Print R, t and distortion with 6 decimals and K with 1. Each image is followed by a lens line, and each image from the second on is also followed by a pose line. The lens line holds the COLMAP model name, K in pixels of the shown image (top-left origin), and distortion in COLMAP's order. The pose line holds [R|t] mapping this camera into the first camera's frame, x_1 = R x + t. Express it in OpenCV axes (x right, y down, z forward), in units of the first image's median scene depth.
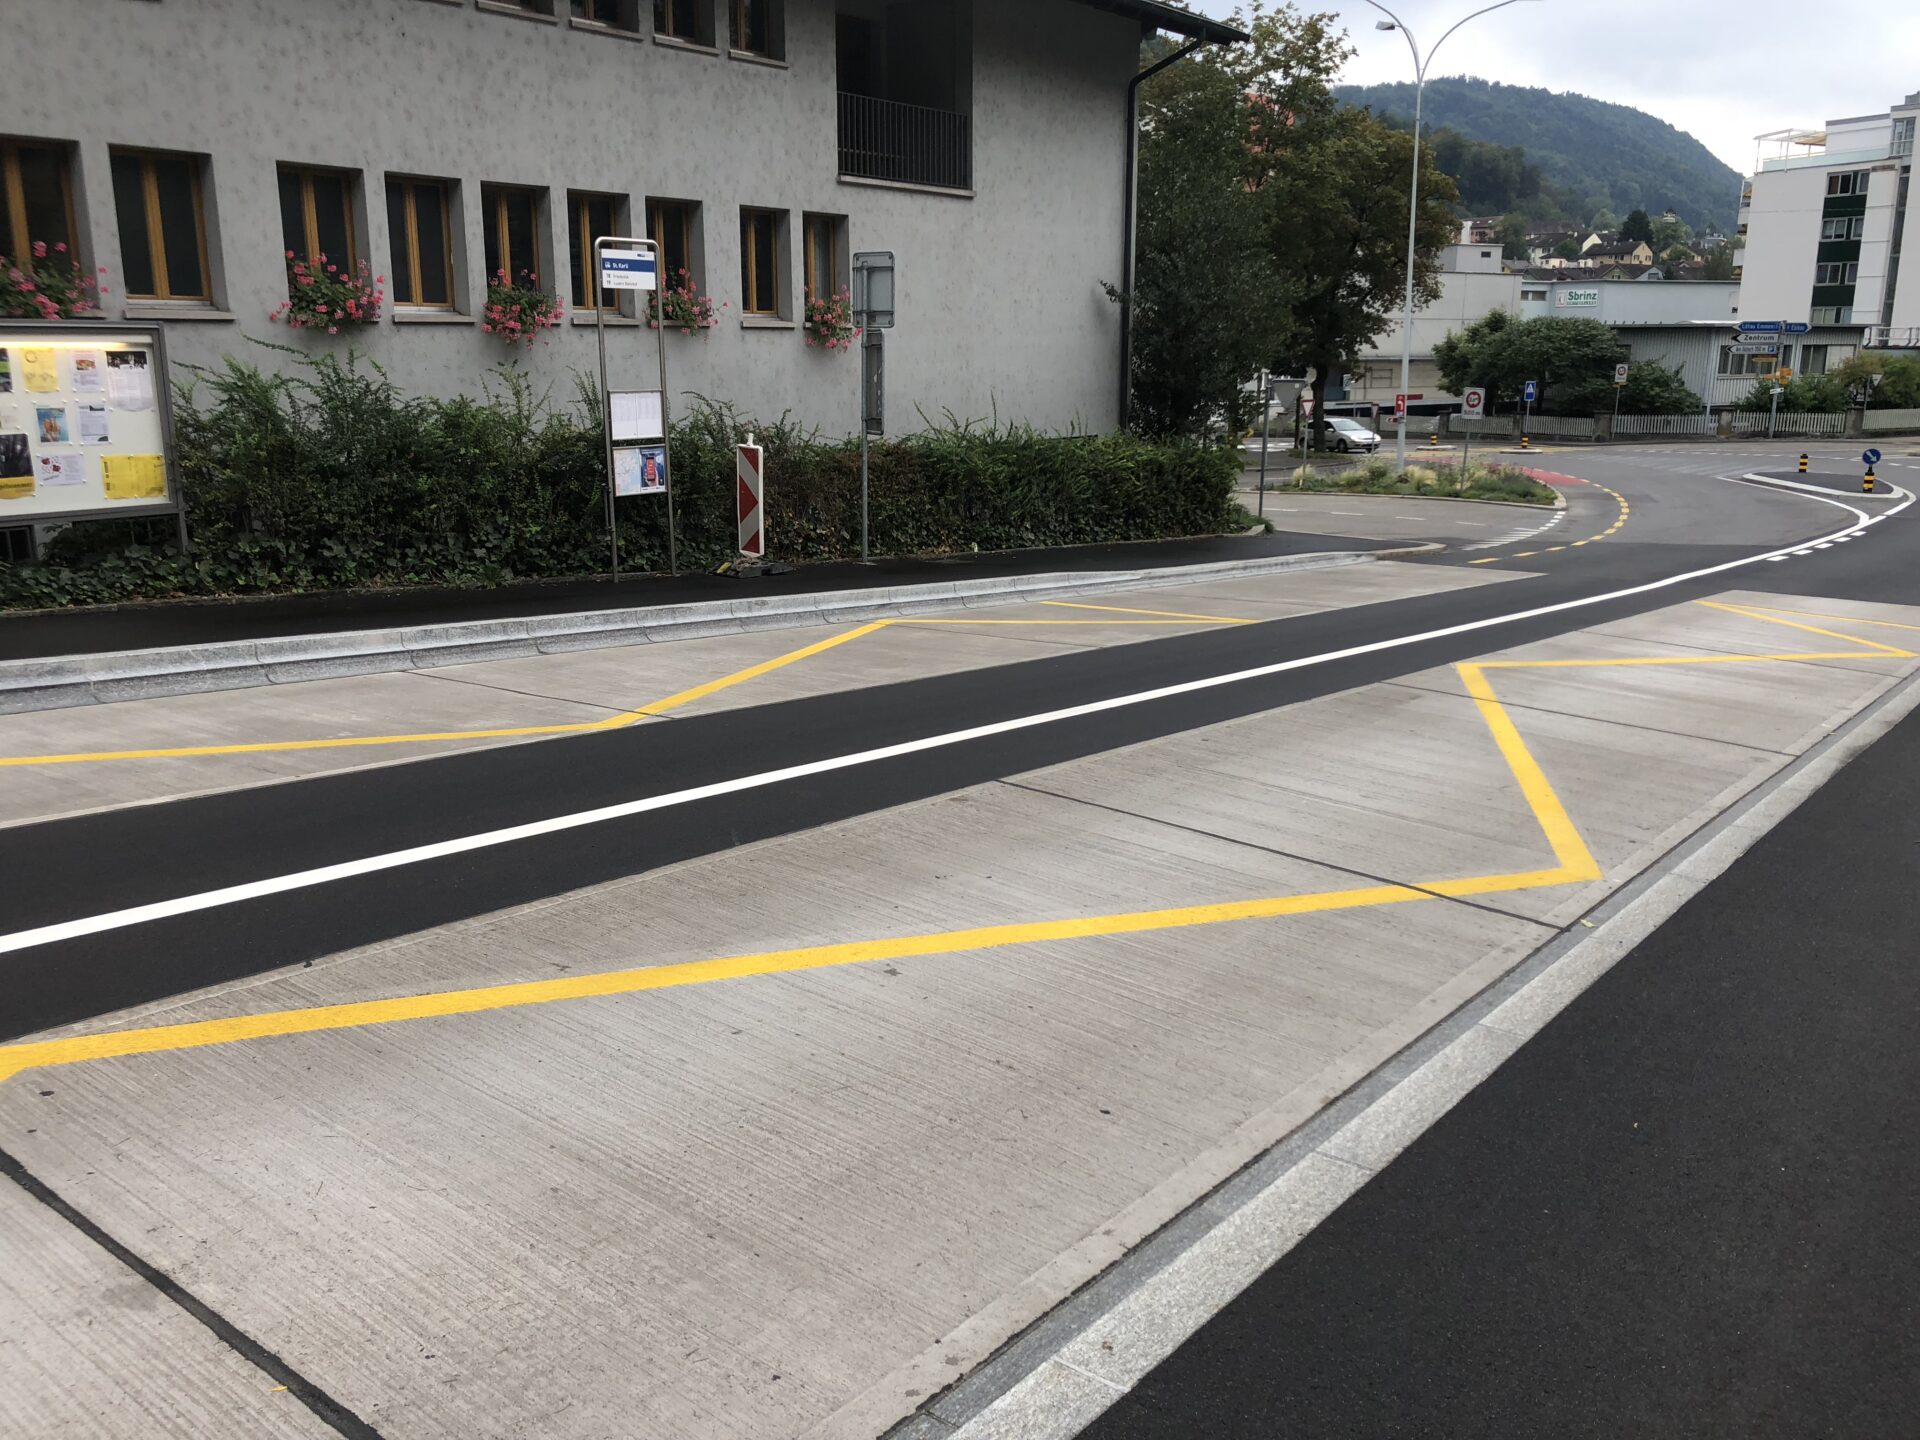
lens RADIAL K [[1588.2, 0, 957.1], [0, 1588.2, 724.1], [0, 0, 1]] dist [-0.019316, -0.009908]
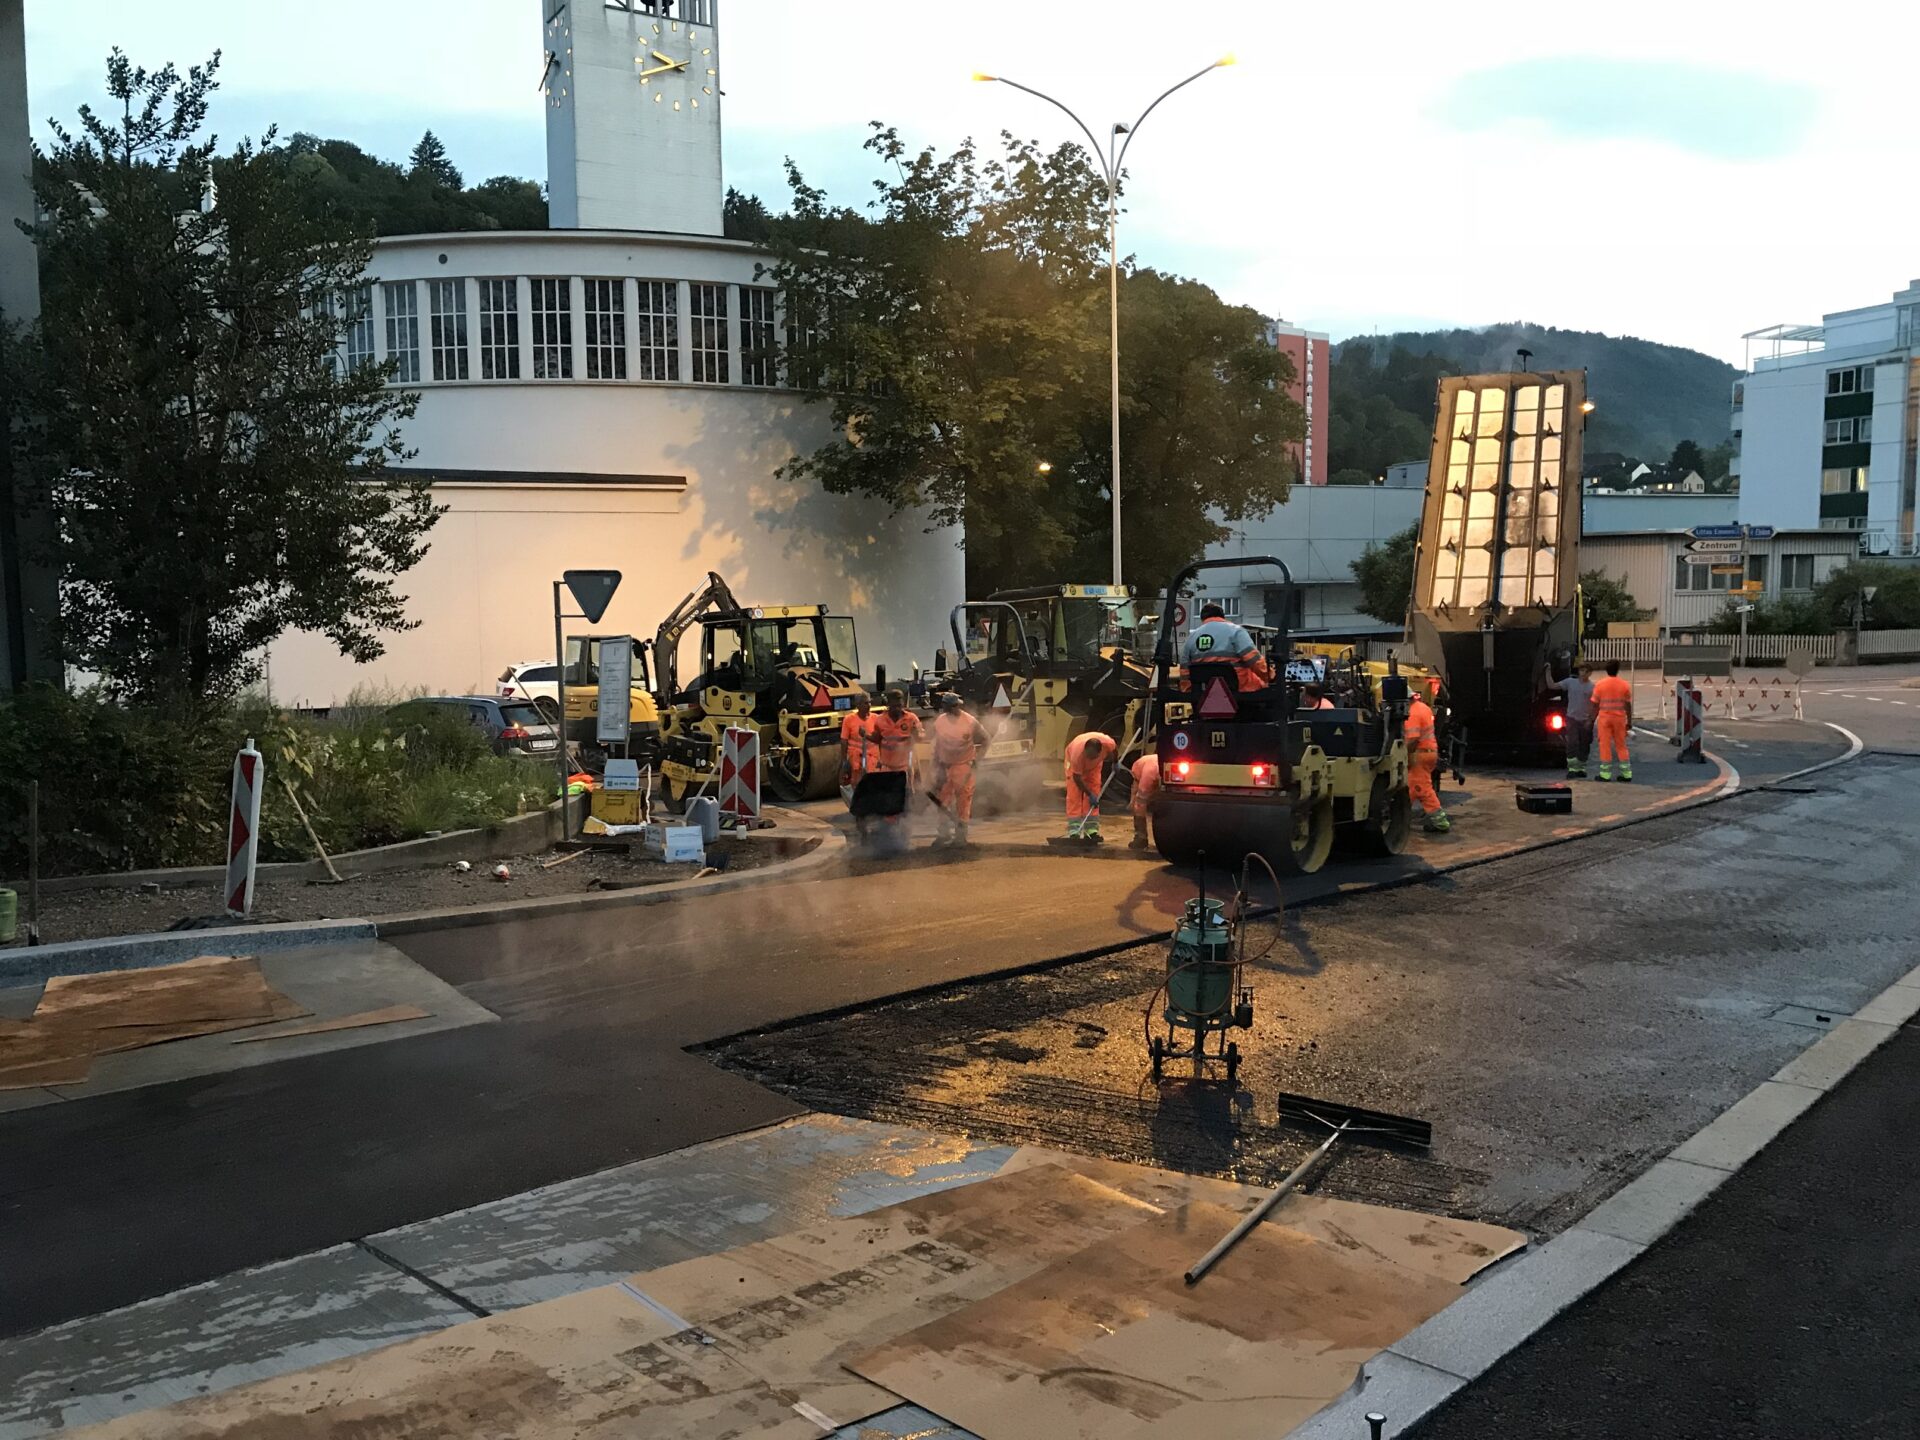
lens RADIAL K [[1548.0, 0, 962.8], [0, 1548.0, 718.2], [0, 0, 1]] dist [0.002126, 0.004770]
pose [[0.998747, -0.001263, -0.050028, 0.109231], [-0.005947, 0.989603, -0.143703, -0.026145], [0.049689, 0.143821, 0.988355, 0.136497]]
